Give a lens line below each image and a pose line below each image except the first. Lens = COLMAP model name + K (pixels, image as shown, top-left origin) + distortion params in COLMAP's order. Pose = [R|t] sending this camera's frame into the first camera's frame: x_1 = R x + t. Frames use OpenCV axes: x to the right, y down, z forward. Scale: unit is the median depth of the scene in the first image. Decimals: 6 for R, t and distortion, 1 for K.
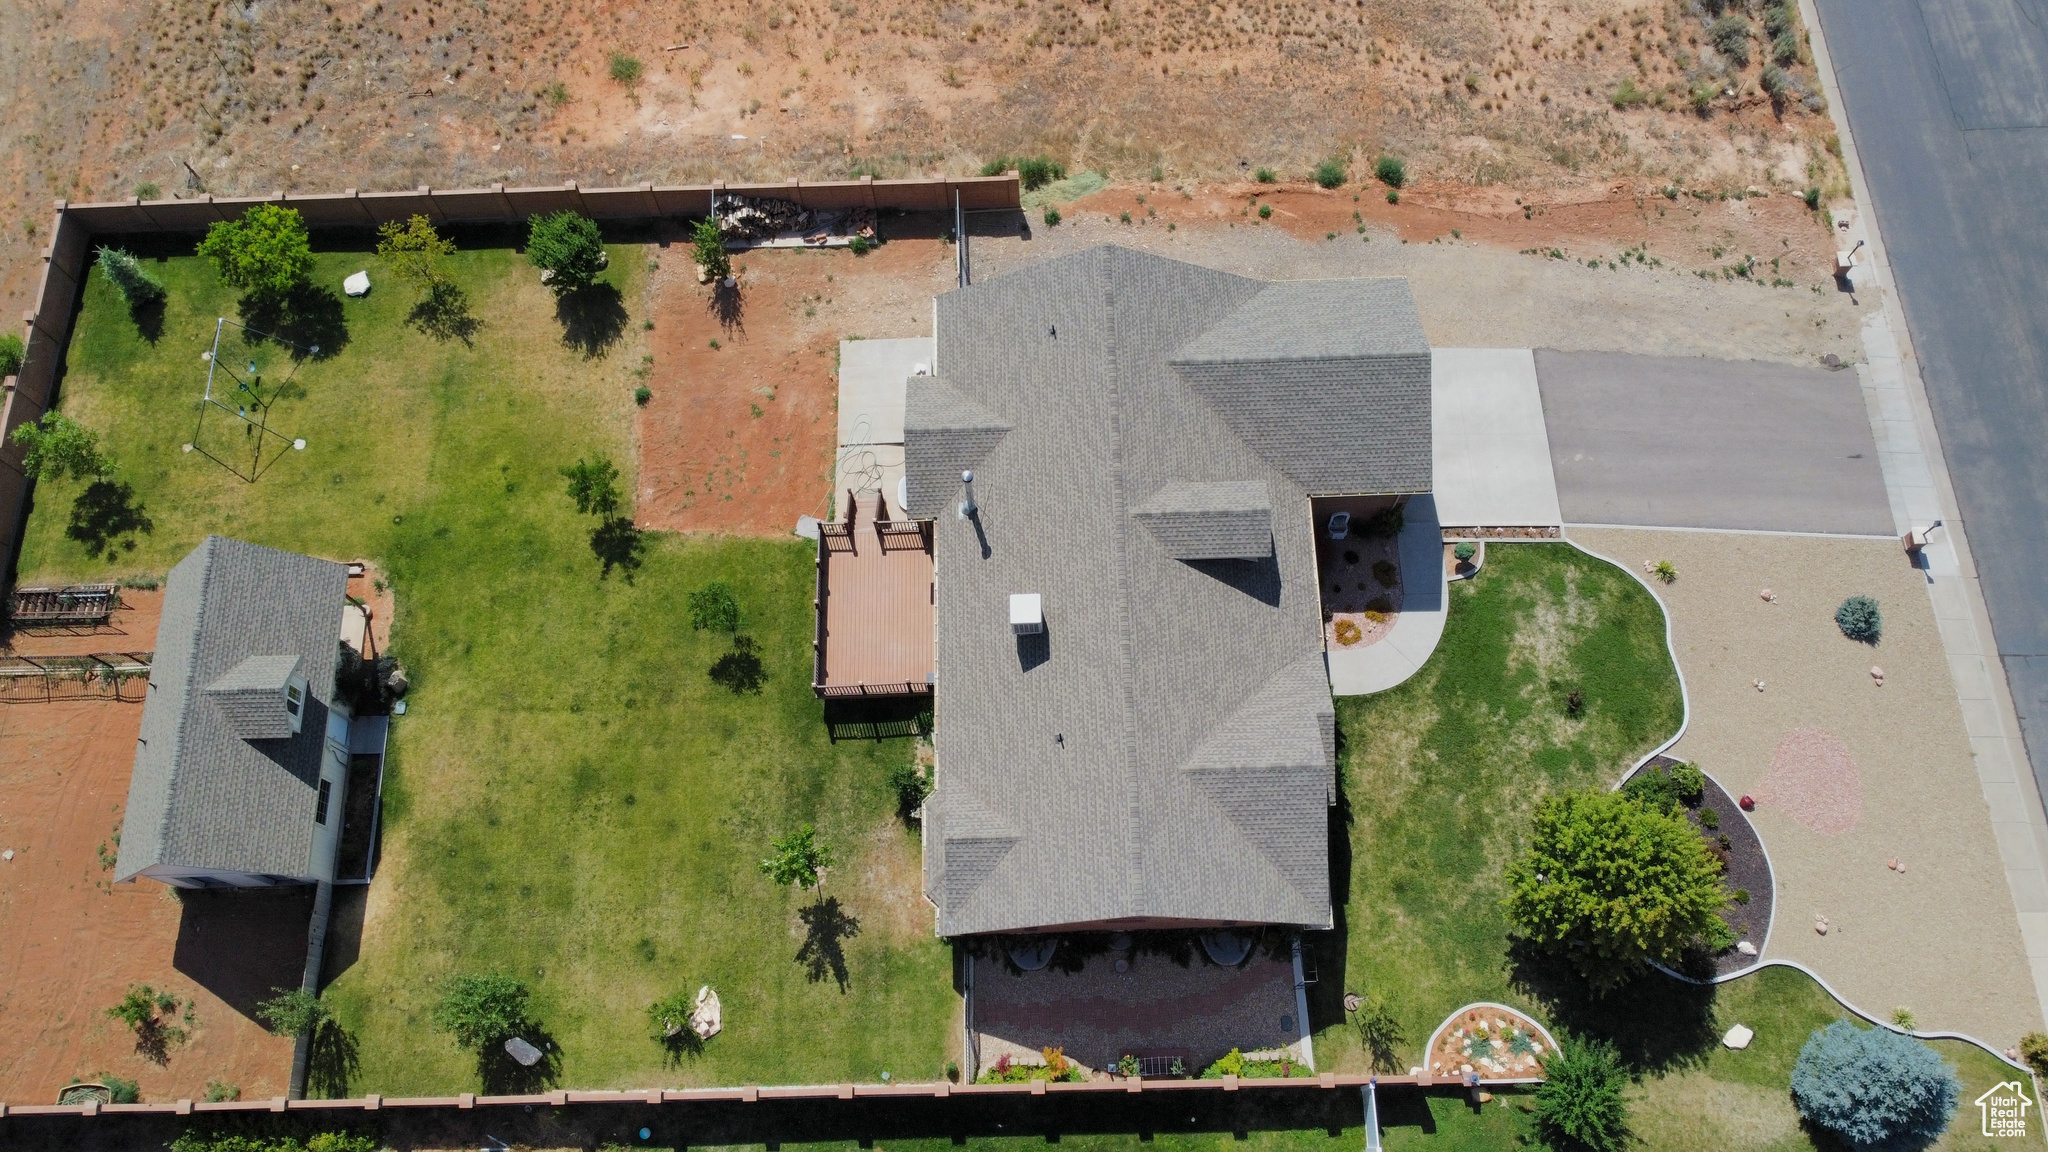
lens RADIAL K [[1546.7, 0, 1026.6], [0, 1546.7, 591.7], [0, 0, 1]] dist [0.013298, -0.020311]
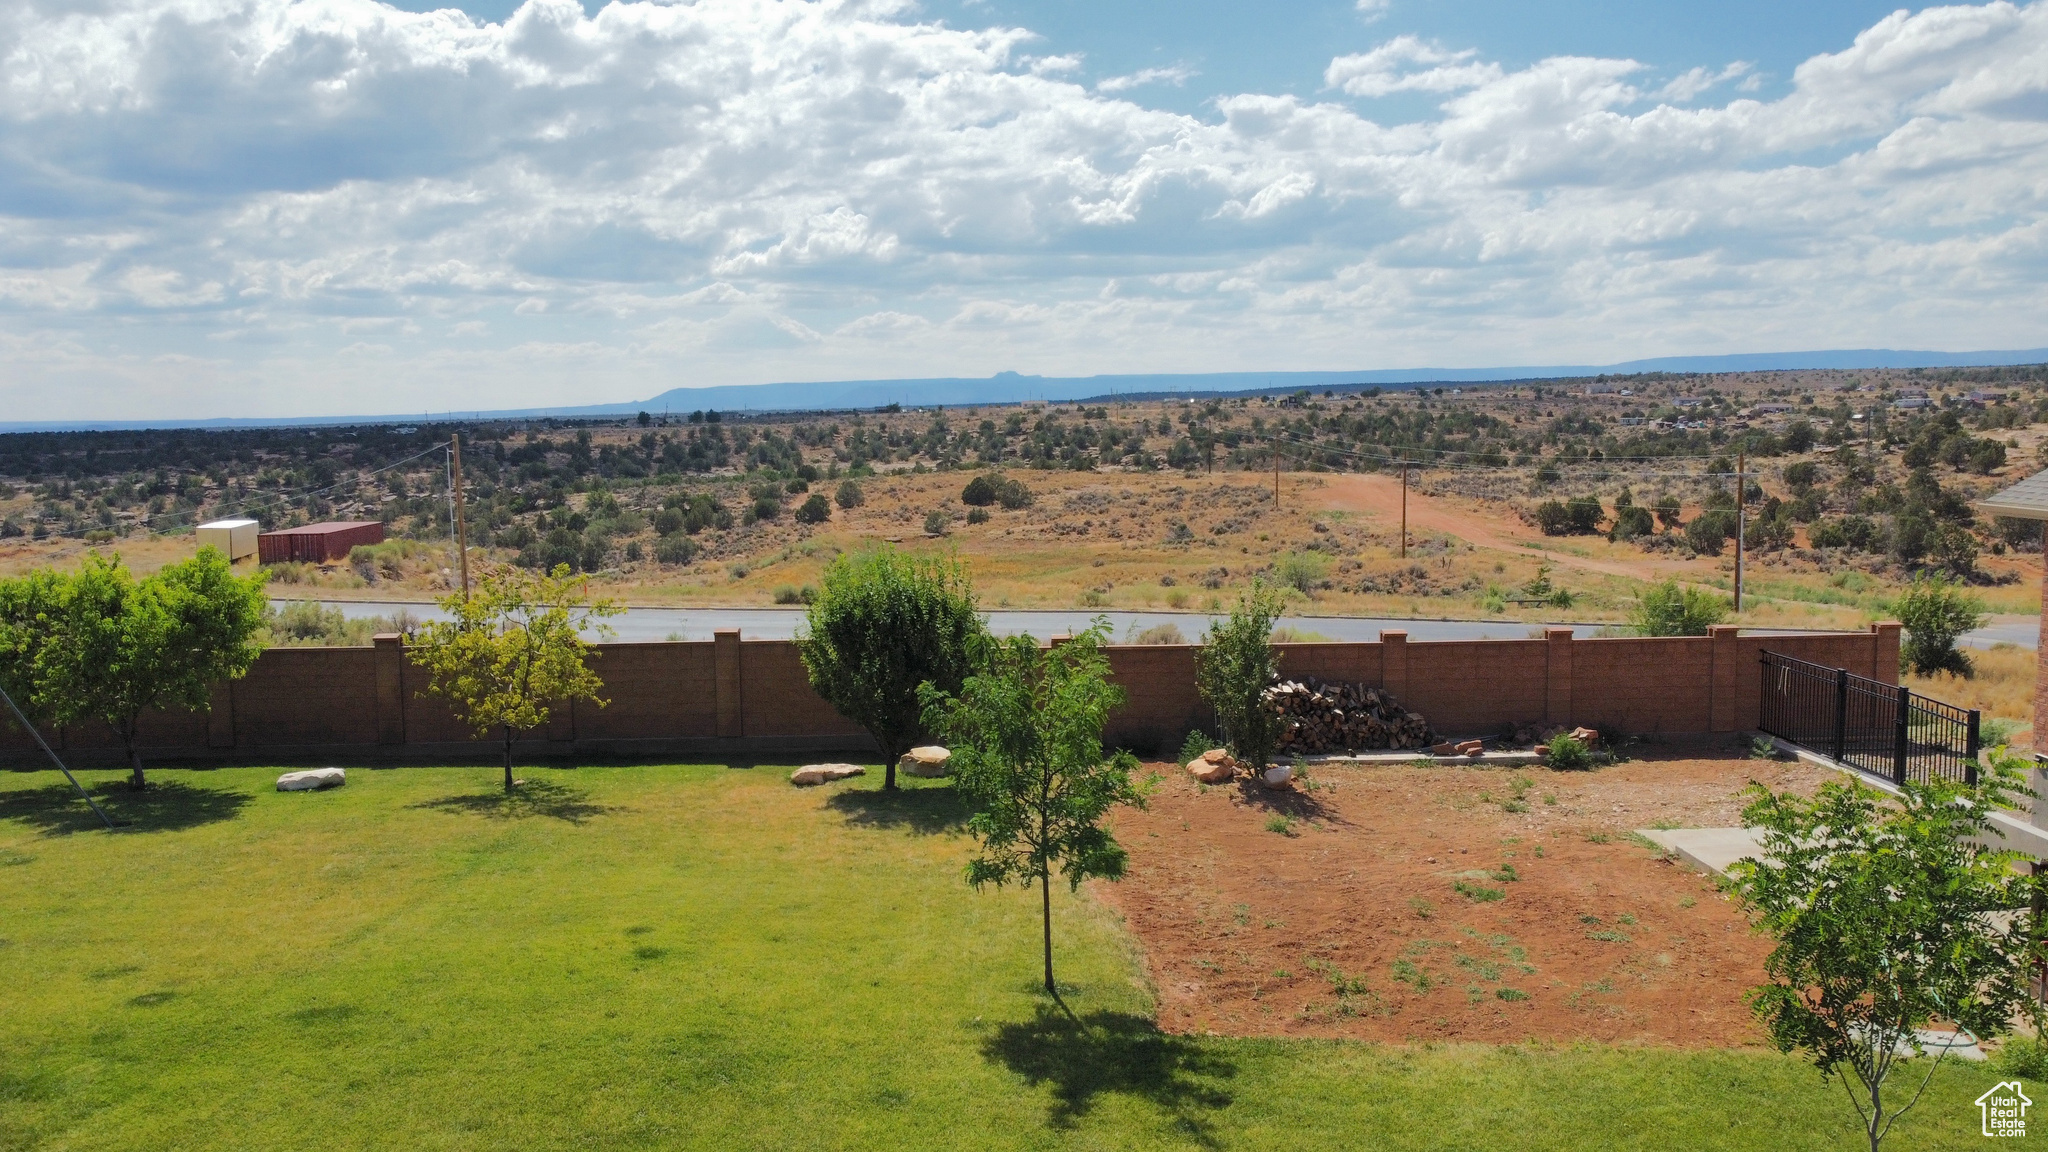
lens RADIAL K [[1546.7, 0, 1021.1], [0, 1546.7, 550.7], [0, 0, 1]] dist [0.013298, -0.020311]
pose [[0.999934, 0.010868, 0.003605, -0.276764], [-0.001427, 0.430654, -0.902516, 0.136332], [-0.011362, 0.902452, 0.430641, 0.837594]]
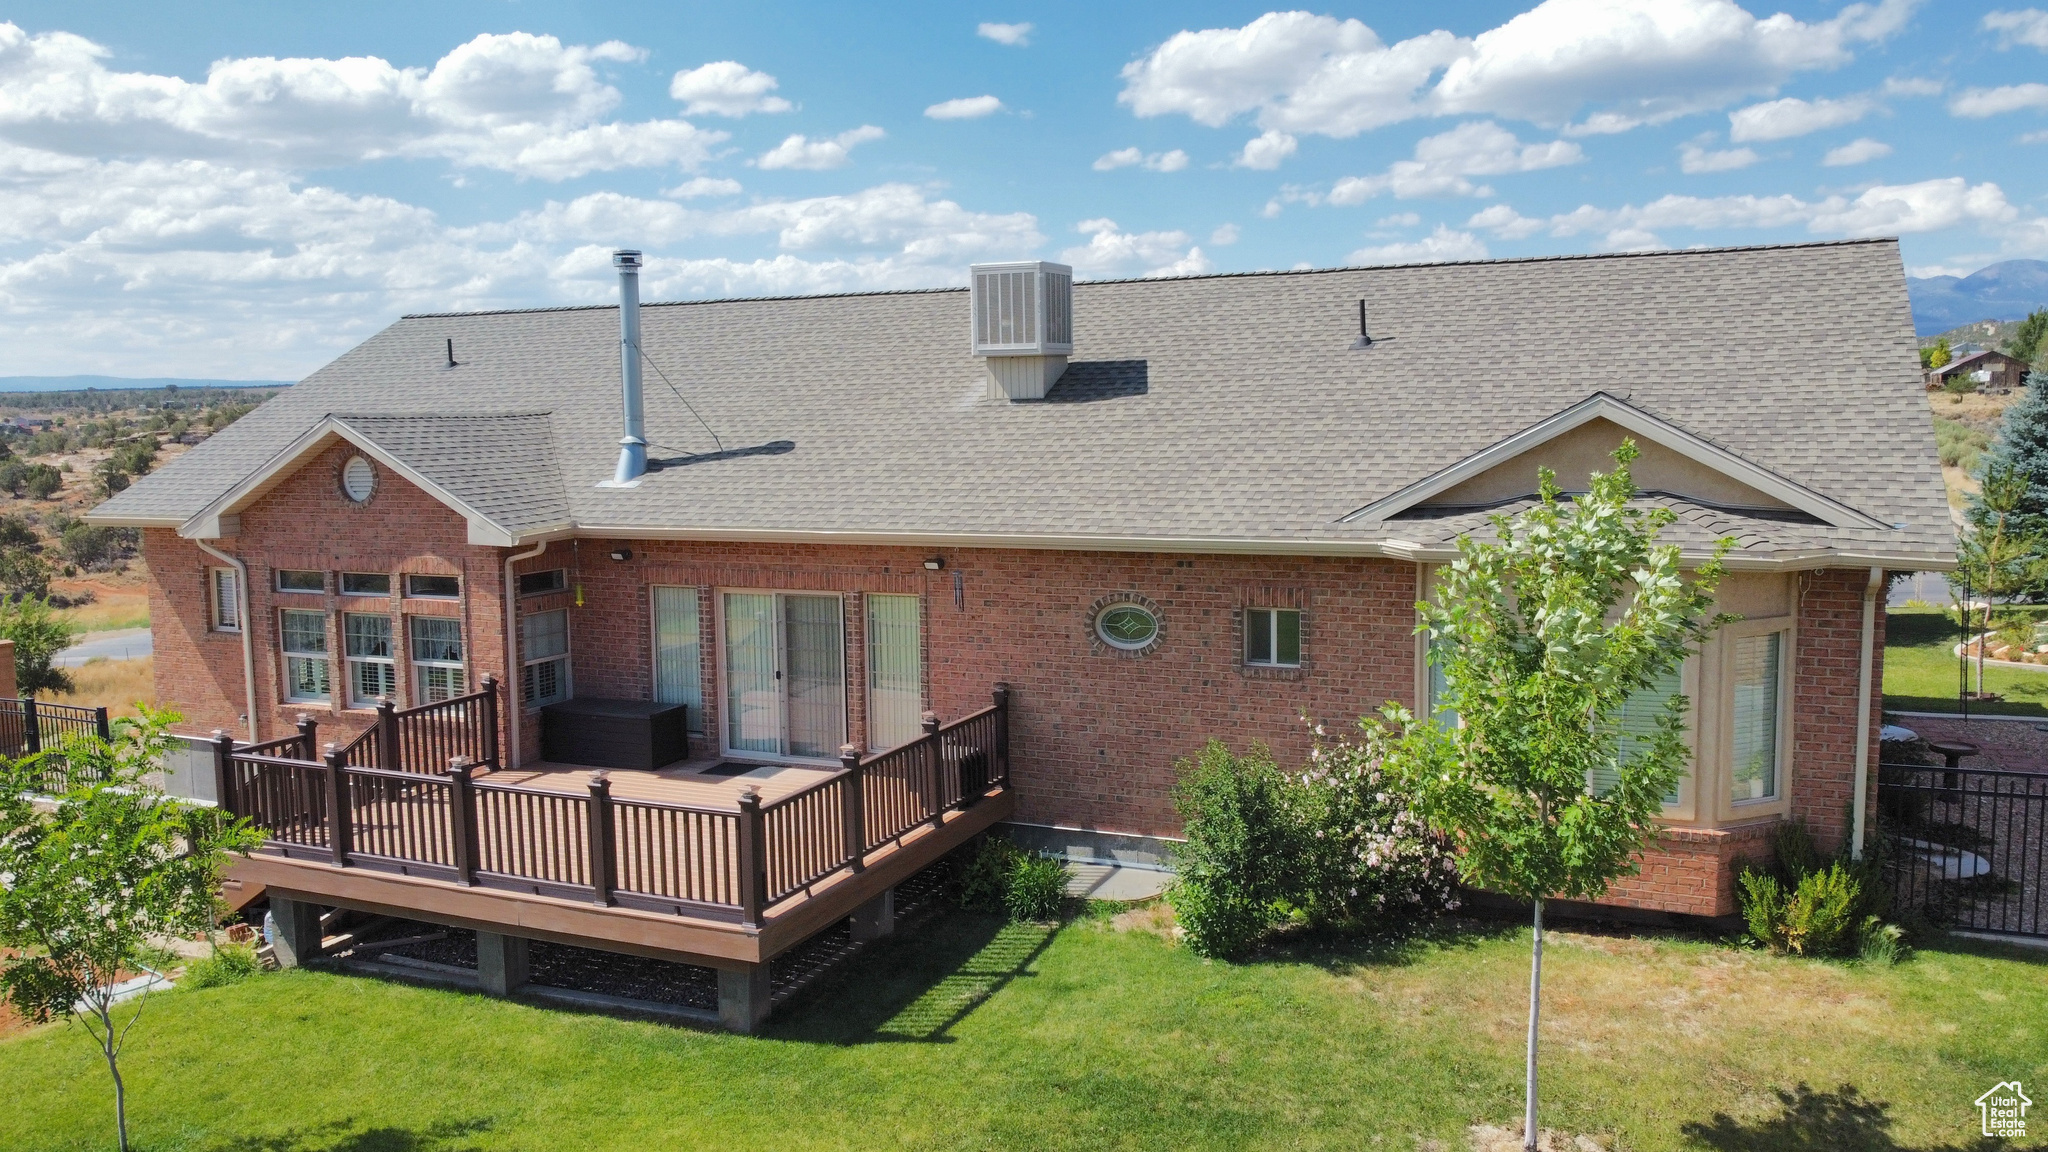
lens RADIAL K [[1546.7, 0, 1025.8], [0, 1546.7, 587.4], [0, 0, 1]] dist [0.013298, -0.020311]
pose [[0.431052, -0.087337, 0.898091, -0.302022], [0.848163, 0.378865, -0.370244, 0.157679], [-0.307919, 0.921321, 0.237387, 0.831565]]
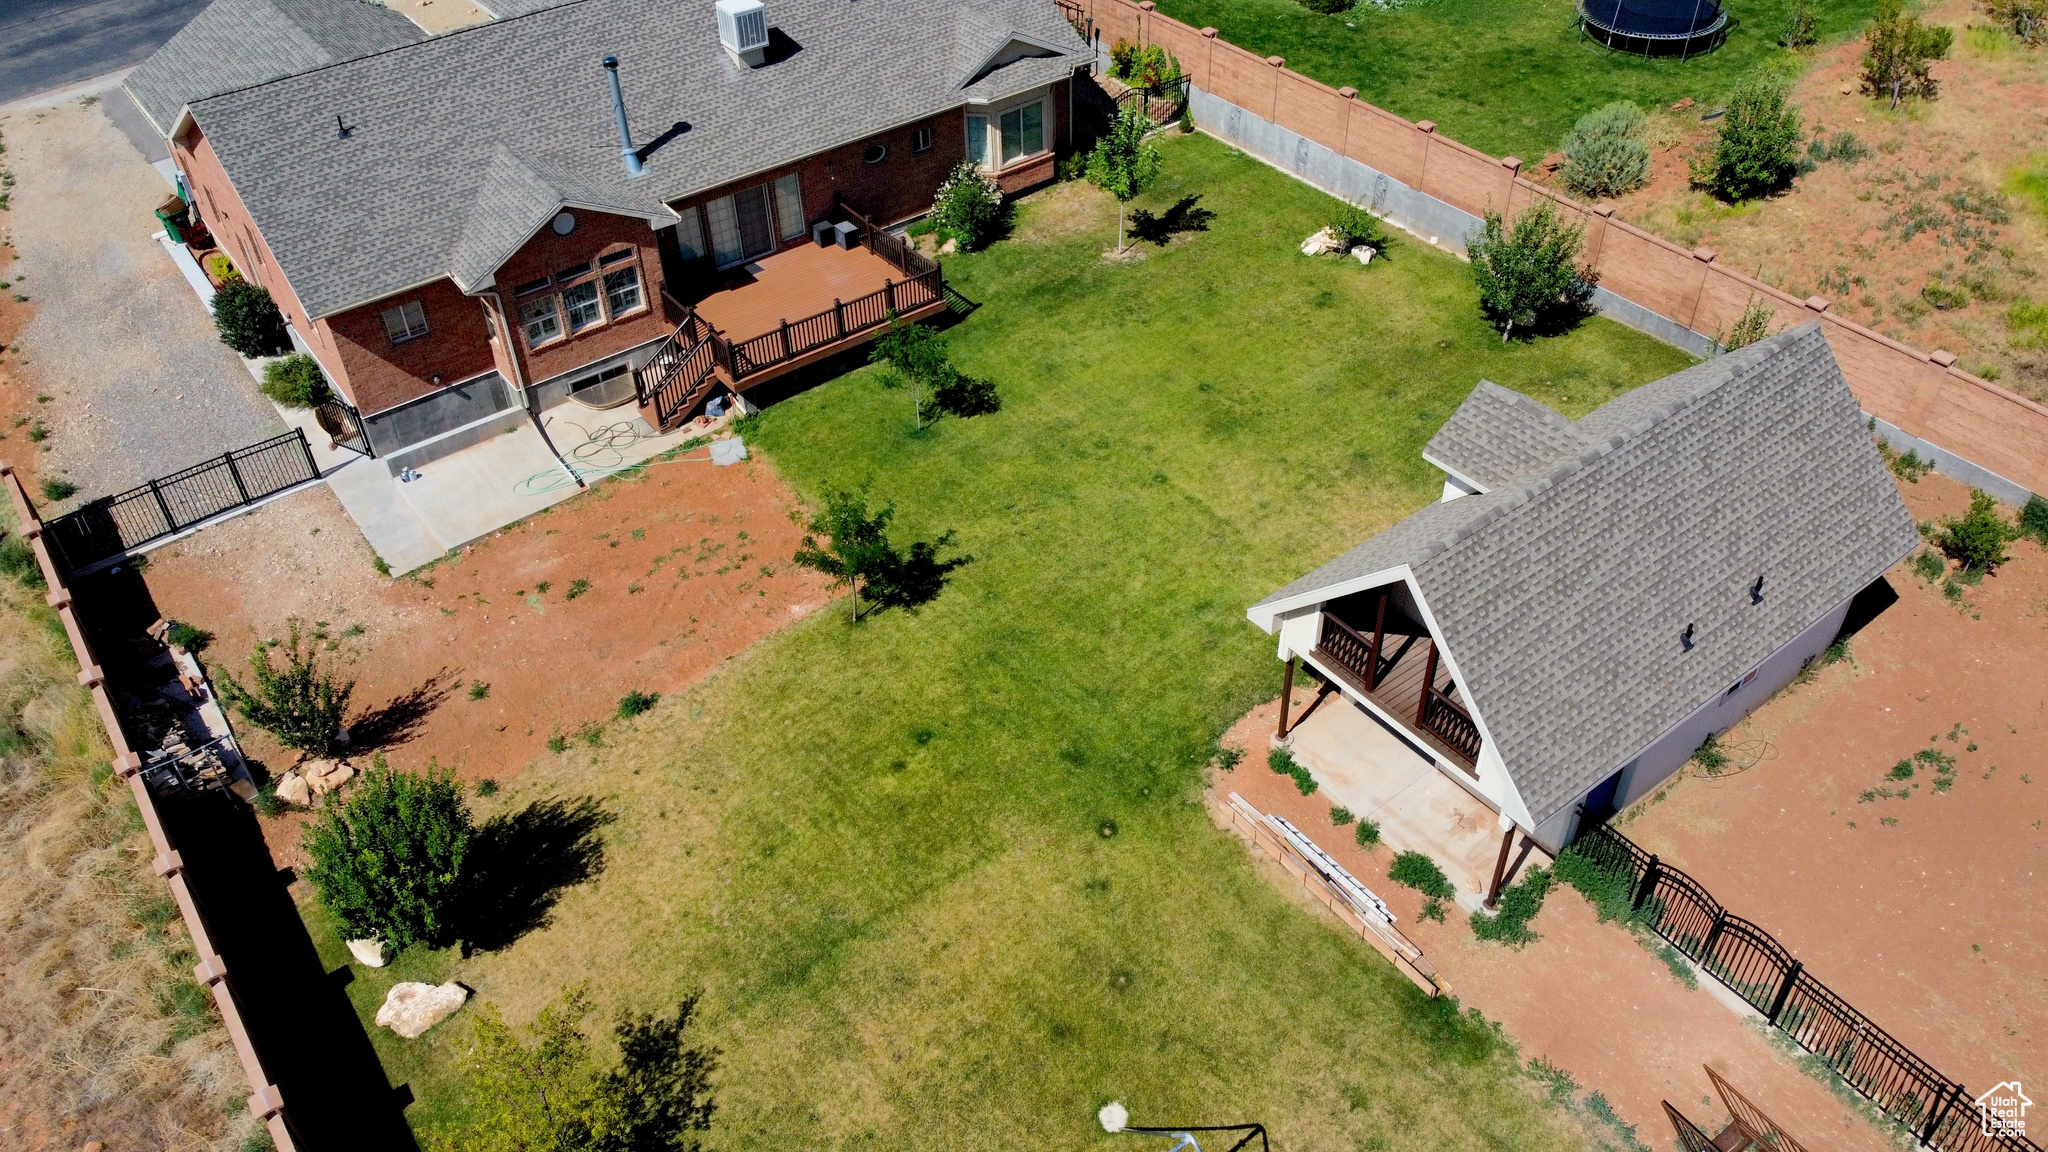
lens RADIAL K [[1546.7, 0, 1020.0], [0, 1546.7, 576.6], [0, 0, 1]] dist [0.013298, -0.020311]
pose [[-0.582759, -0.498172, 0.642041, -0.661511], [0.774848, -0.102484, 0.623784, -0.360880], [-0.244953, 0.861000, 0.445731, 0.725196]]
